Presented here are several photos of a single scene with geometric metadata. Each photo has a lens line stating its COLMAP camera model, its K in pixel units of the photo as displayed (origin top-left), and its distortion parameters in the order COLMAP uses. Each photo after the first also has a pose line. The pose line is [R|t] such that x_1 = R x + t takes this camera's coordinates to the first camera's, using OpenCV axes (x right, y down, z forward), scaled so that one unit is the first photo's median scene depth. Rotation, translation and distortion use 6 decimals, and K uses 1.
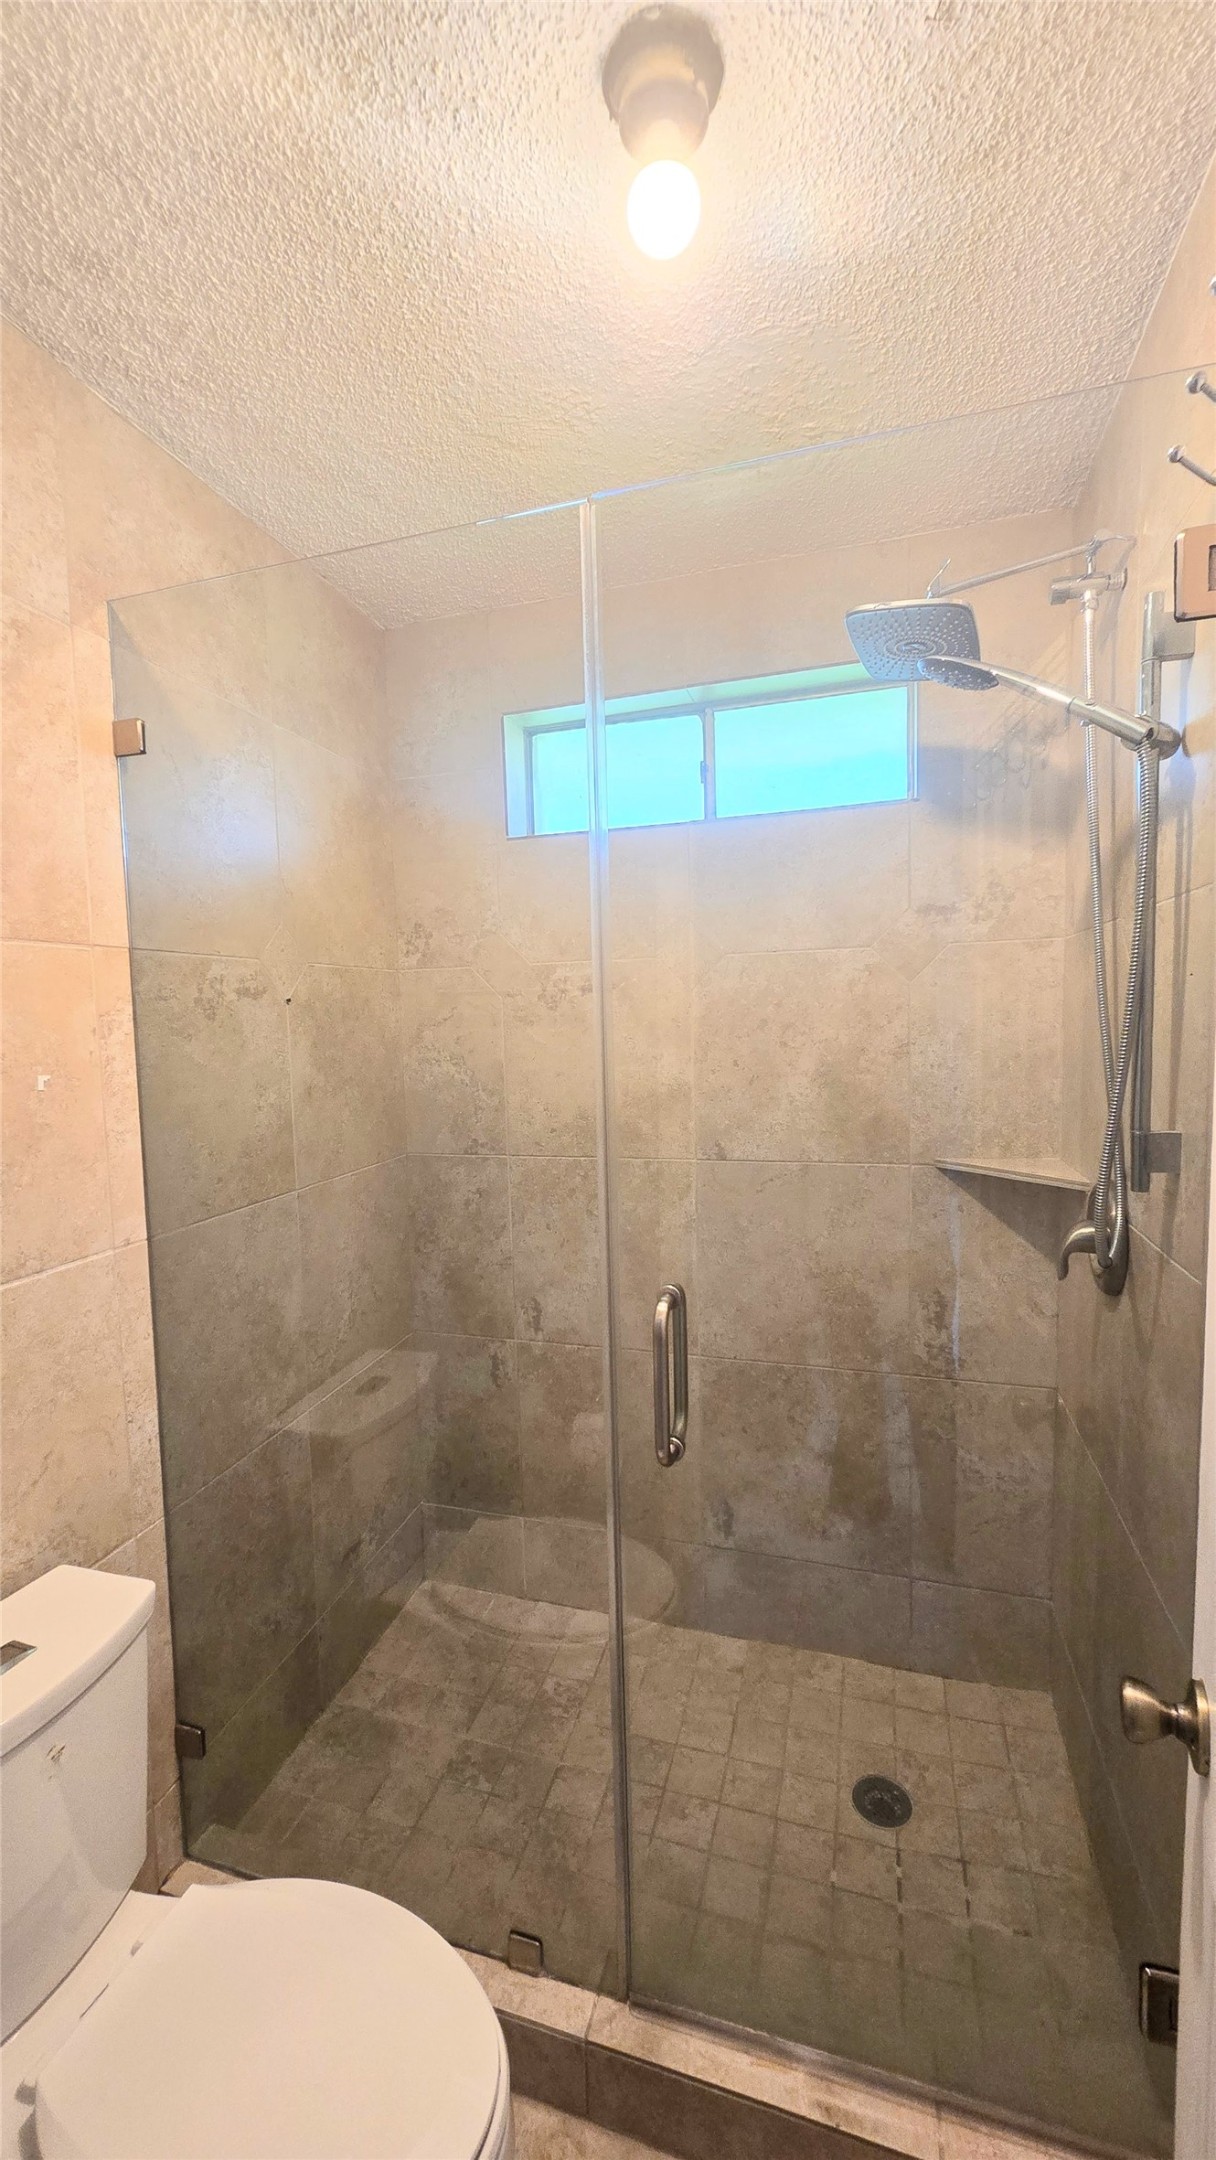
lens RADIAL K [[883.2, 0, 600.8], [0, 883.2, 1079.9], [0, 0, 1]] dist [0.001714, -0.000673]
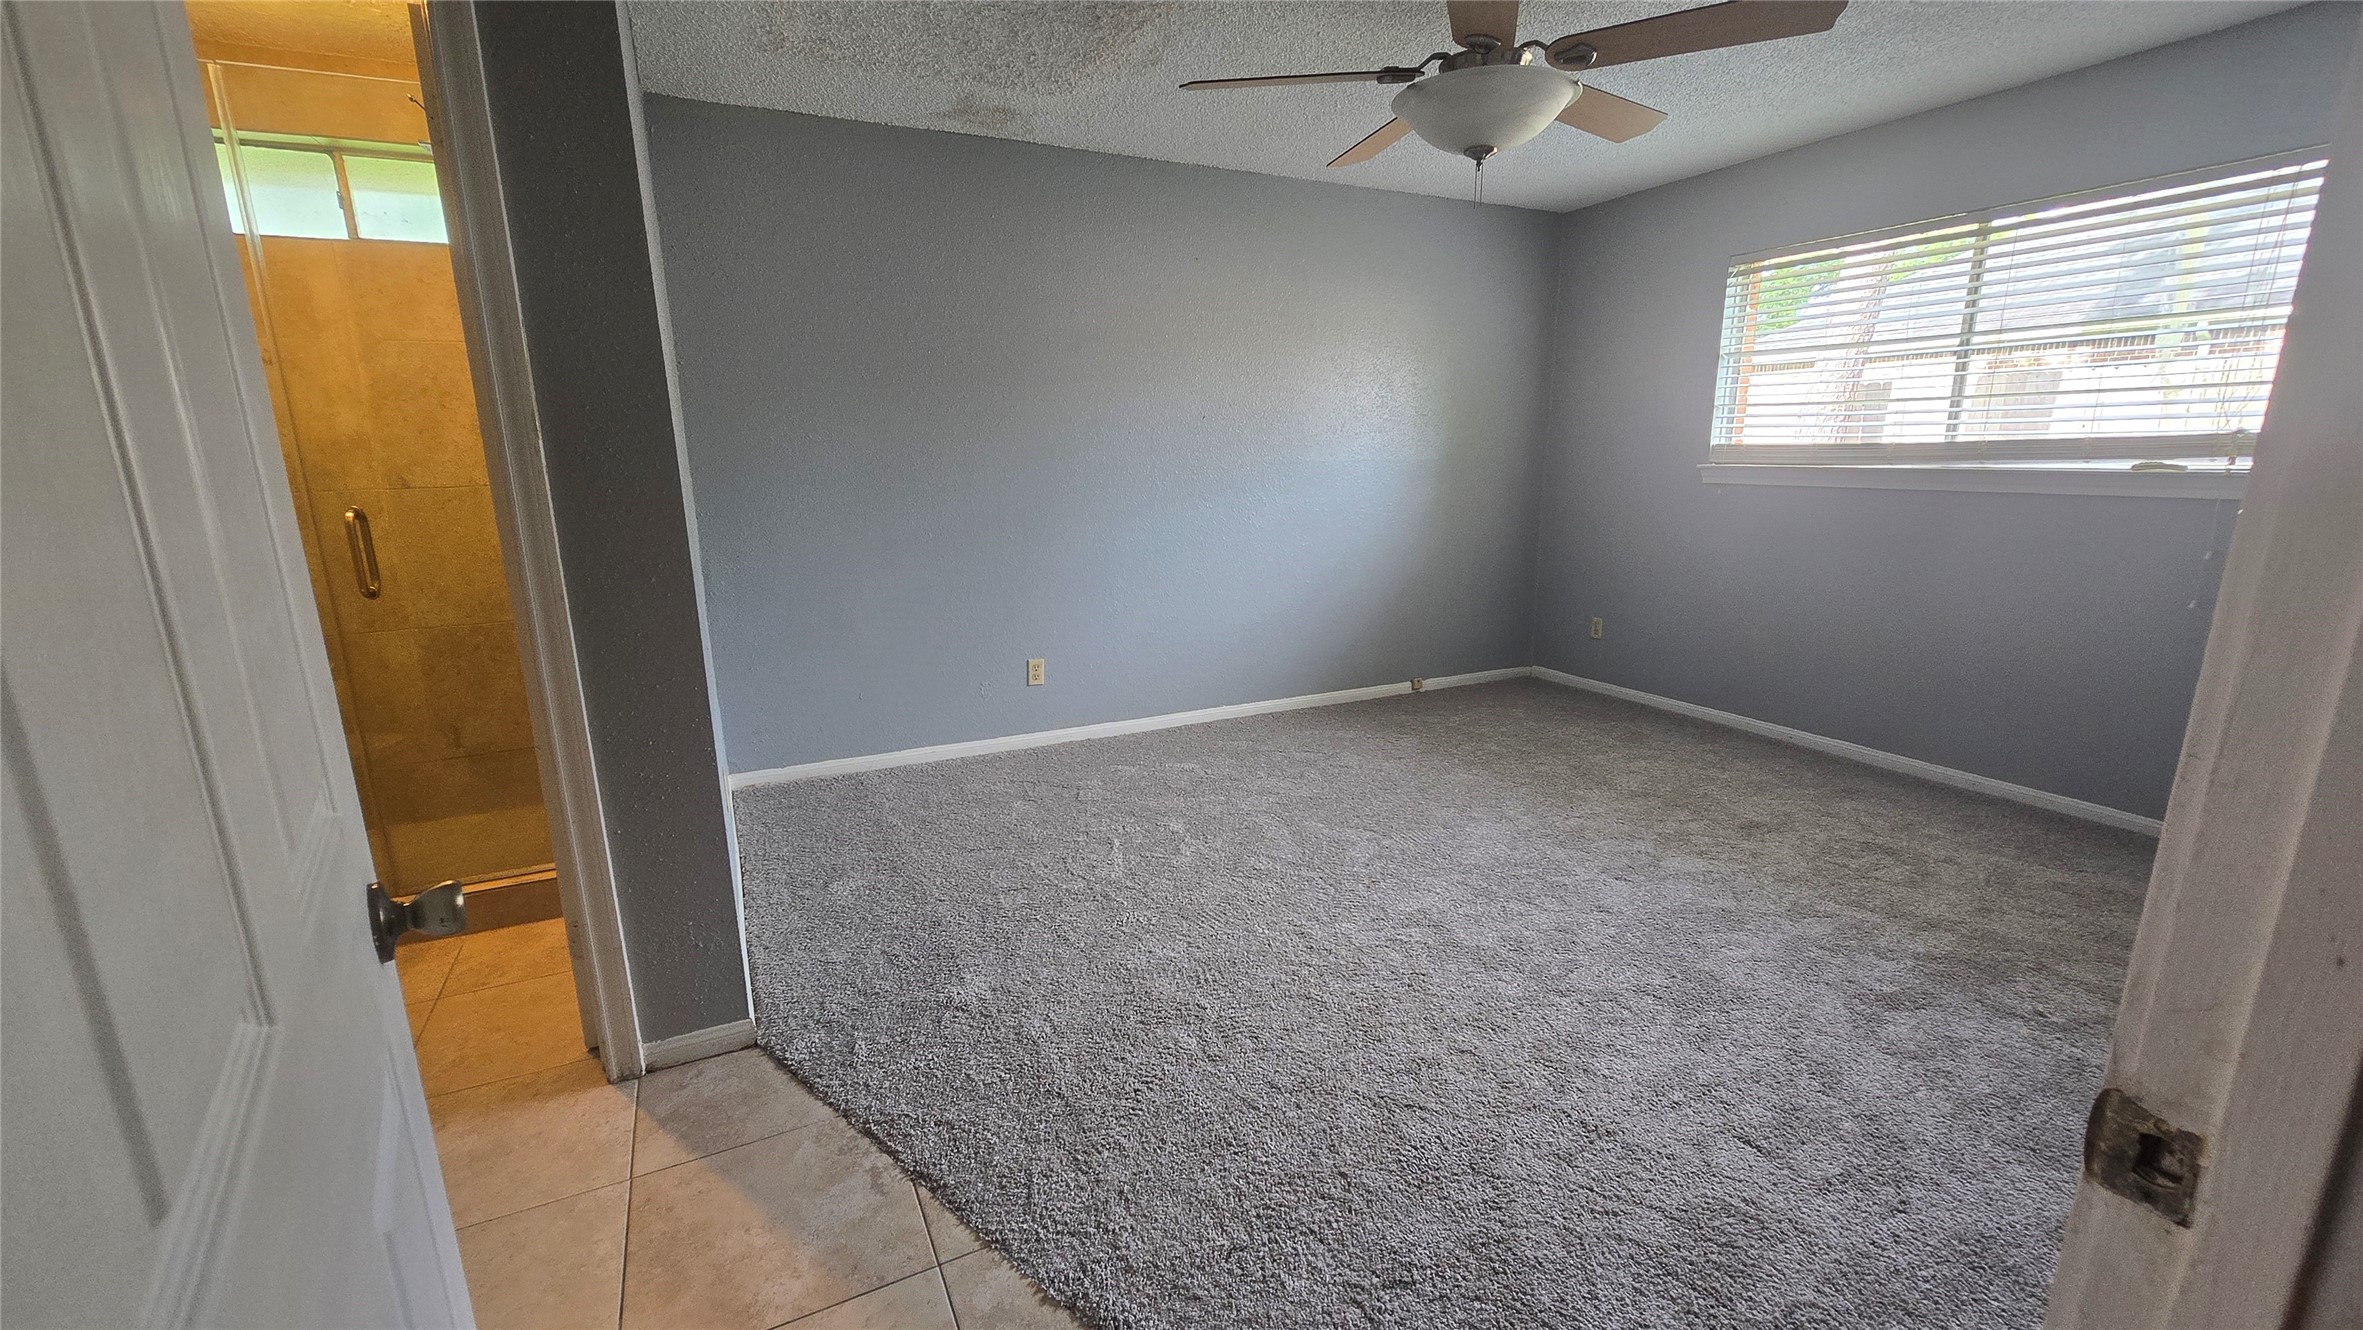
lens RADIAL K [[966.2, 0, 1184.2], [0, 966.2, 666.4], [0, 0, 1]] dist [0.001714, -0.000673]
pose [[0.727754, -0.140729, 0.671245, -0.042409], [0.039403, 0.985684, 0.163932, 0.173883], [-0.684706, -0.092854, 0.722880, -1.086697]]
